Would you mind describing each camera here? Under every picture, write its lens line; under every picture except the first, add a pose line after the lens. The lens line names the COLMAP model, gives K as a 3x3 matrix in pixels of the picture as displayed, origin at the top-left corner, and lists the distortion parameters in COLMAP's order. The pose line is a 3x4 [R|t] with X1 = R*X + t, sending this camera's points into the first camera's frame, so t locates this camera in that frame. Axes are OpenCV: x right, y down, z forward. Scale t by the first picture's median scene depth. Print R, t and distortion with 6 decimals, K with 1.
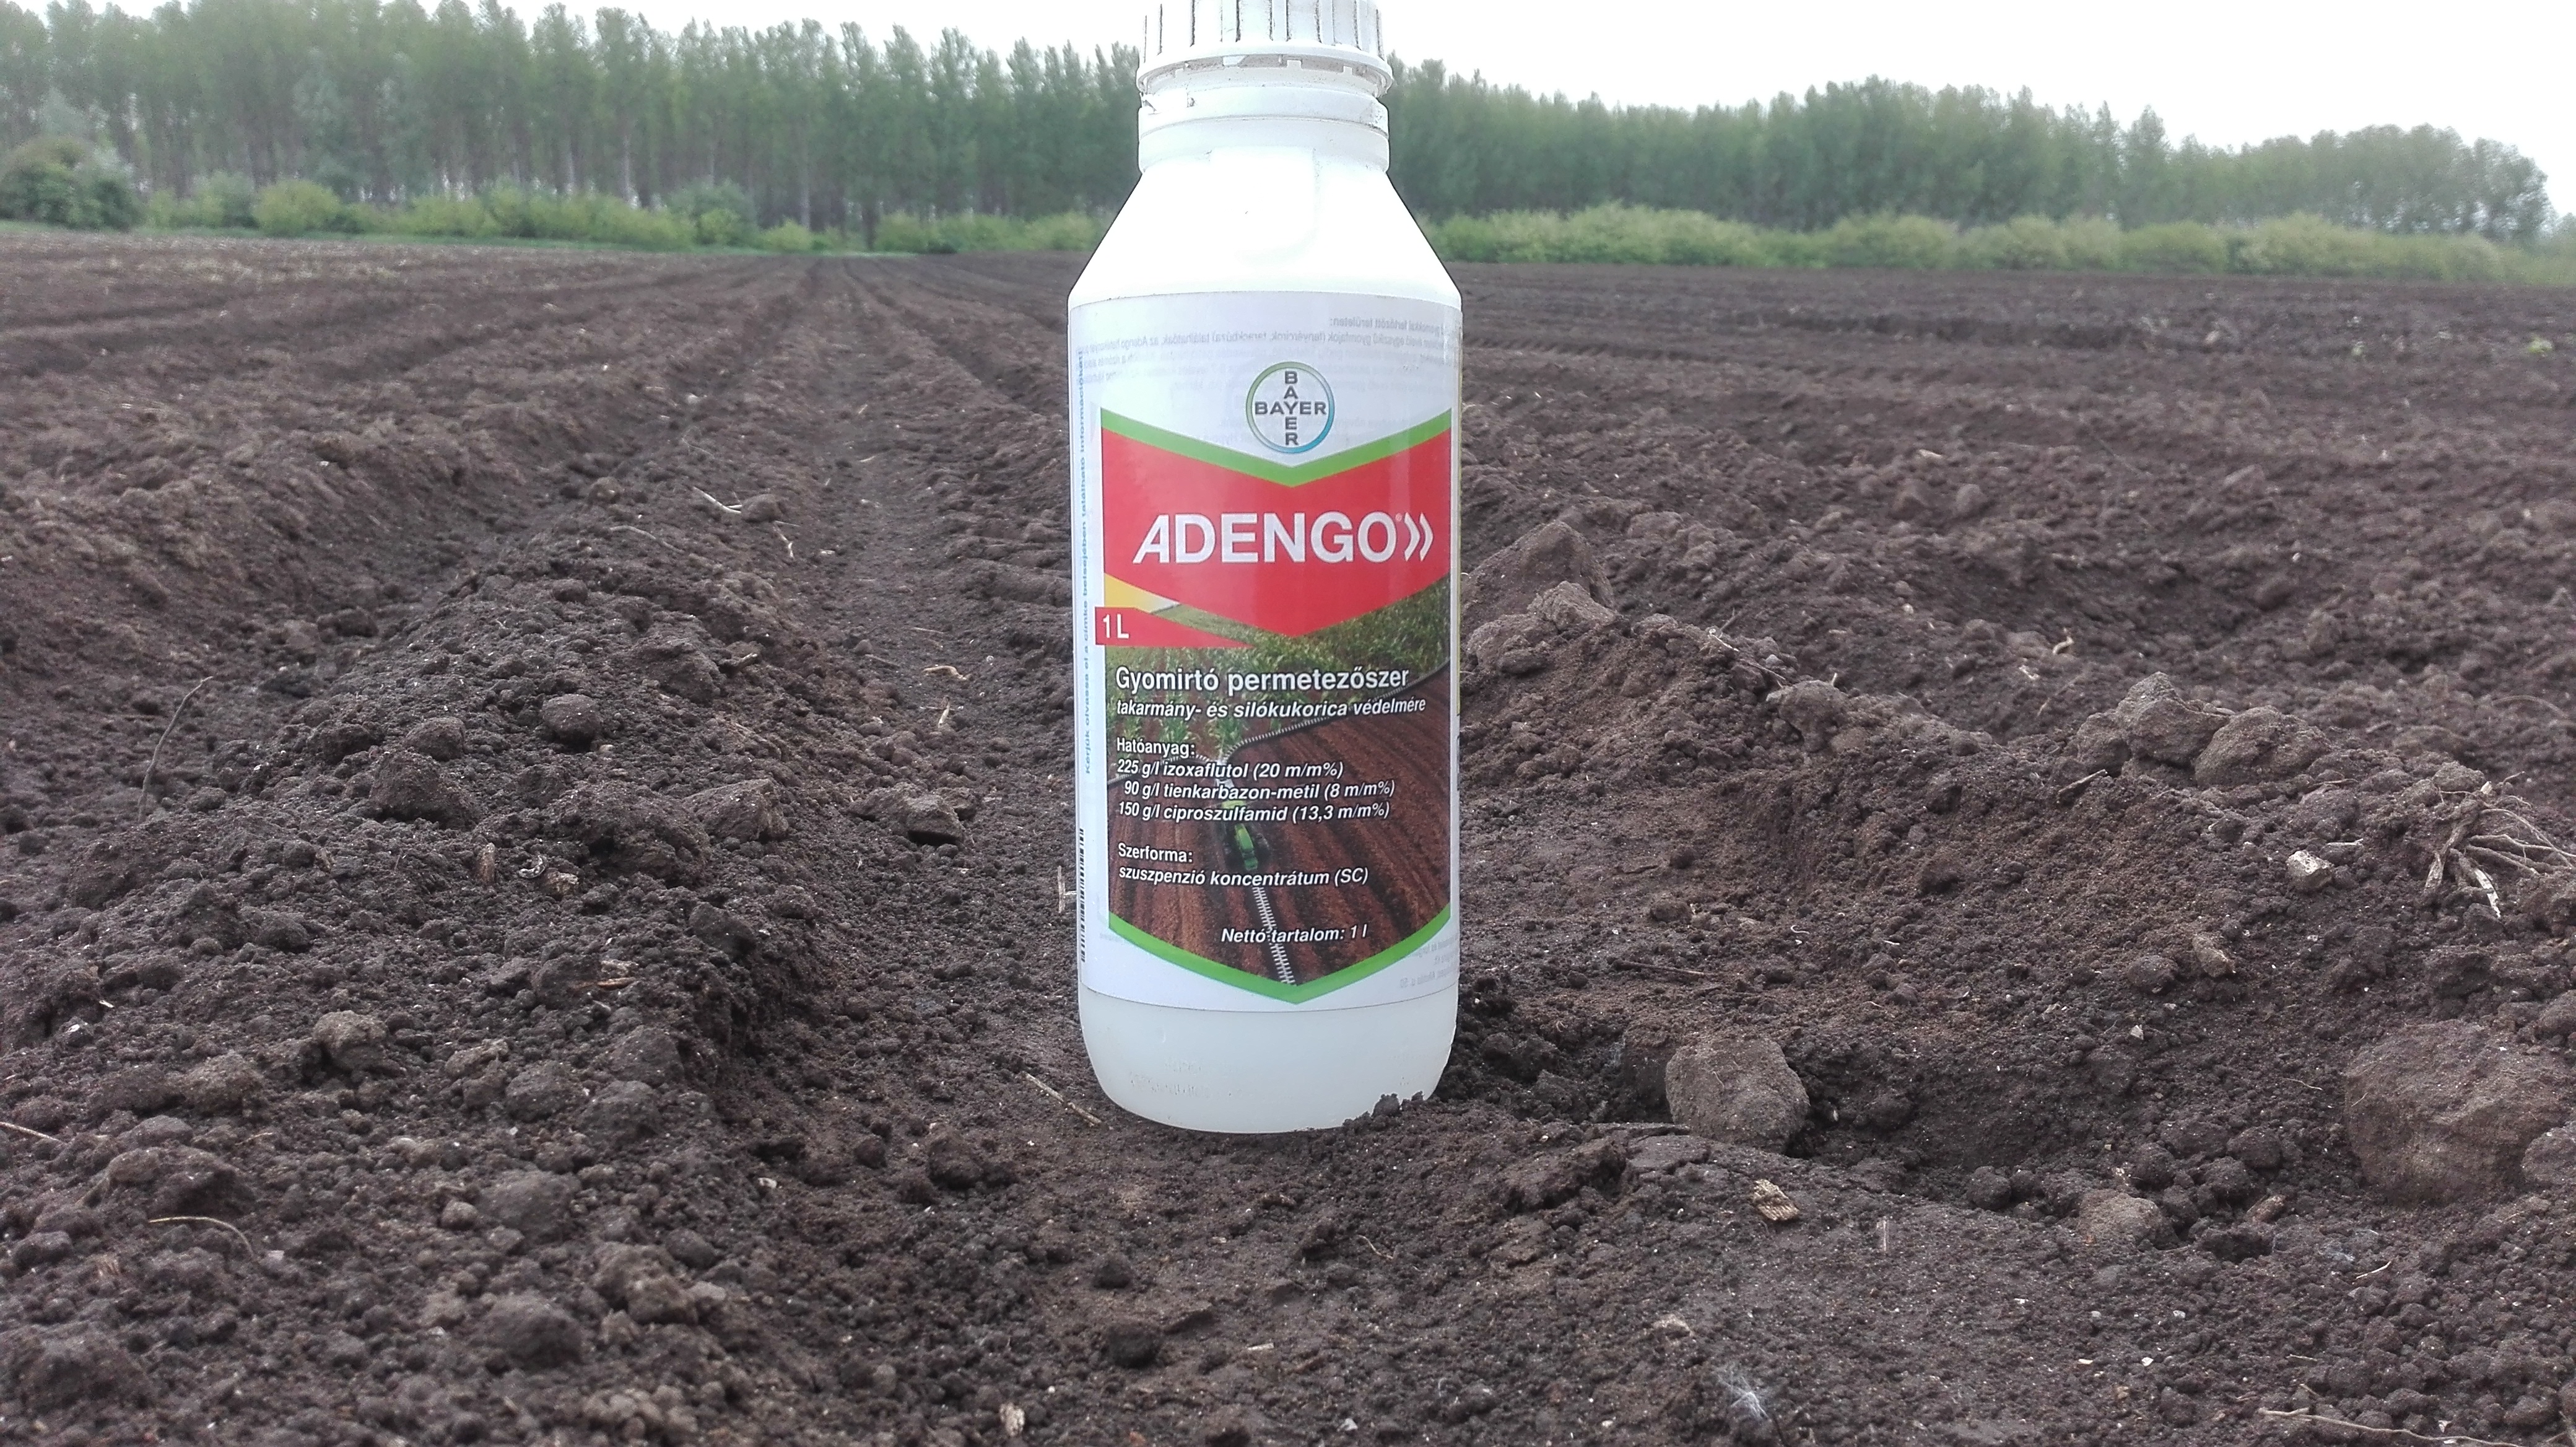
lens RADIAL K [[2160.9, 0, 1292.1], [0, 2160.9, 732.6], [0, 0, 1]] dist [0.080370, -0.166333]
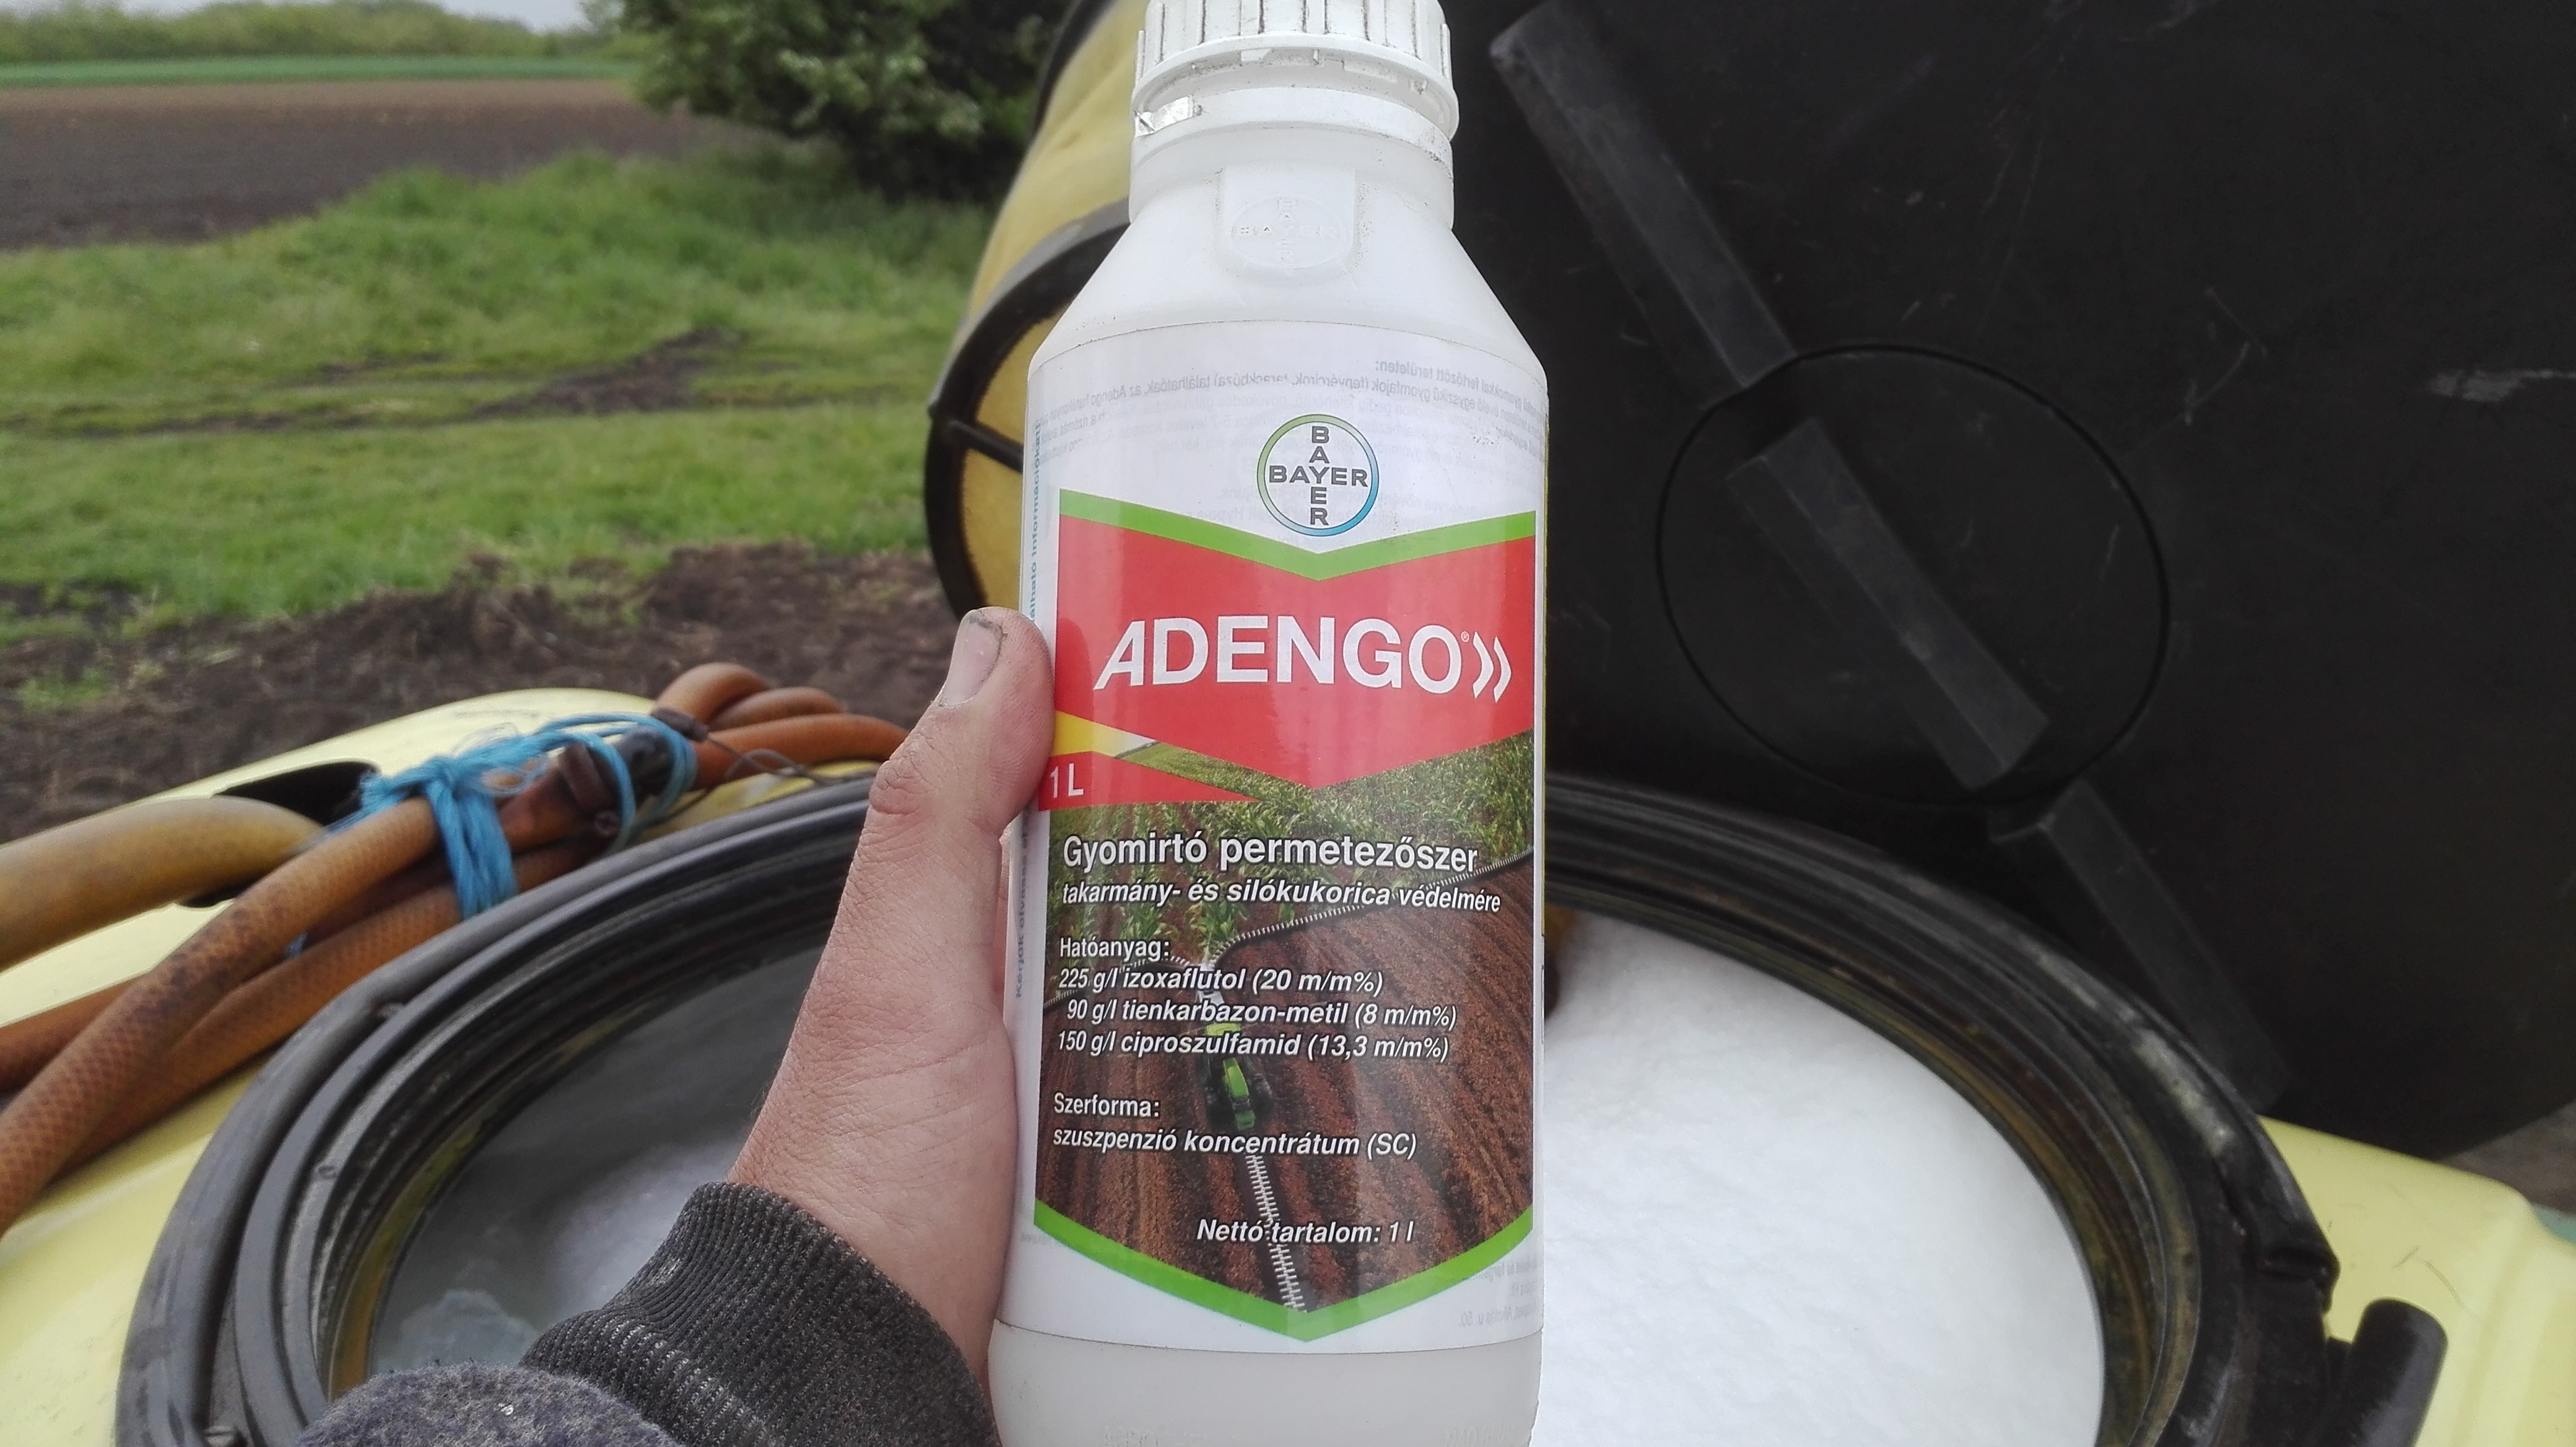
lens RADIAL K [[2160.9, 0, 1289.7], [0, 2160.9, 714.0], [0, 0, 1]] dist [0.080370, -0.166333]
pose [[0.999635, 0.023809, -0.012729, 0.000710], [-0.026143, 0.971363, -0.236157, 0.097542], [0.006742, 0.236404, 0.971632, 0.308476]]
